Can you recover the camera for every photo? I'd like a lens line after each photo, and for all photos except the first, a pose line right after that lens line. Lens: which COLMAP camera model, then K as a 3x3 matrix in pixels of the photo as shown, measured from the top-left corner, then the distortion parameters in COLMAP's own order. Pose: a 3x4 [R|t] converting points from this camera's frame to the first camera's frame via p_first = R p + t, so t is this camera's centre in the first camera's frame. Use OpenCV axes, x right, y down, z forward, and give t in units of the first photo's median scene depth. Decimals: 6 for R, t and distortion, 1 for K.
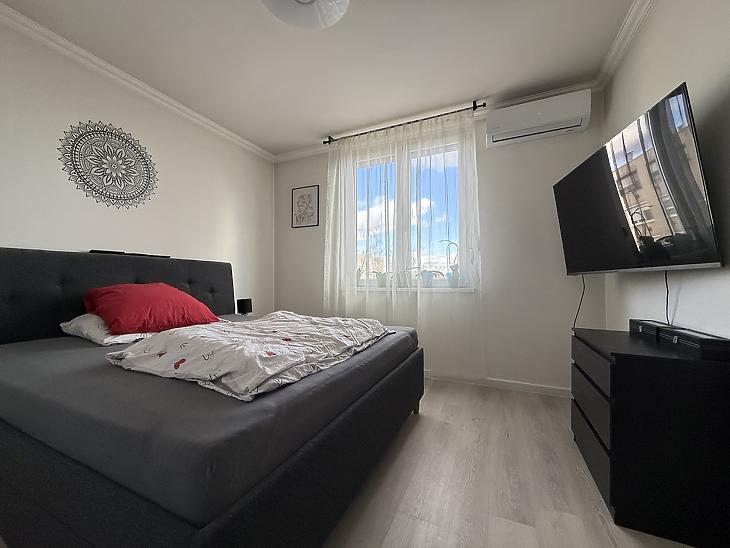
lens RADIAL K [[290.8, 0, 363.2], [0, 290.8, 275.9], [0, 0, 1]] dist [-0.000442, -0.000589]
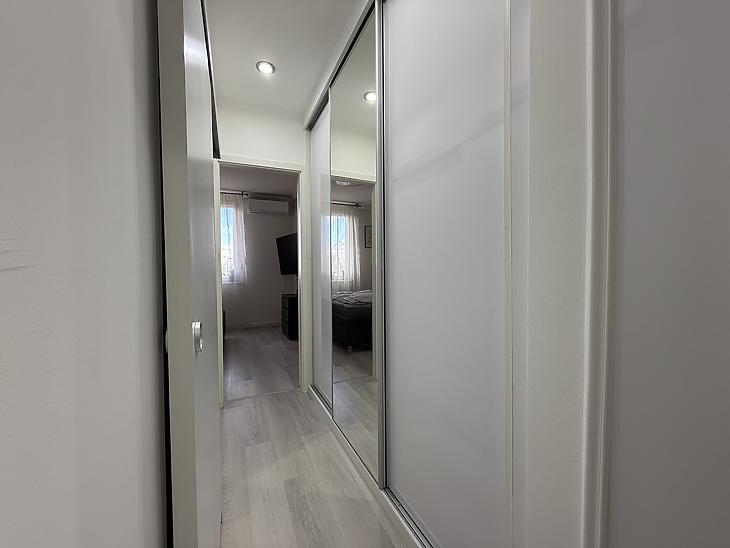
lens RADIAL K [[319.1, 0, 361.7], [0, 319.1, 277.2], [0, 0, 1]] dist [-0.003675, -0.000065]
pose [[0.672843, -0.015496, 0.739623, -0.824432], [0.002287, 0.999819, 0.018867, -0.033072], [-0.739781, -0.011003, 0.672757, -1.305782]]
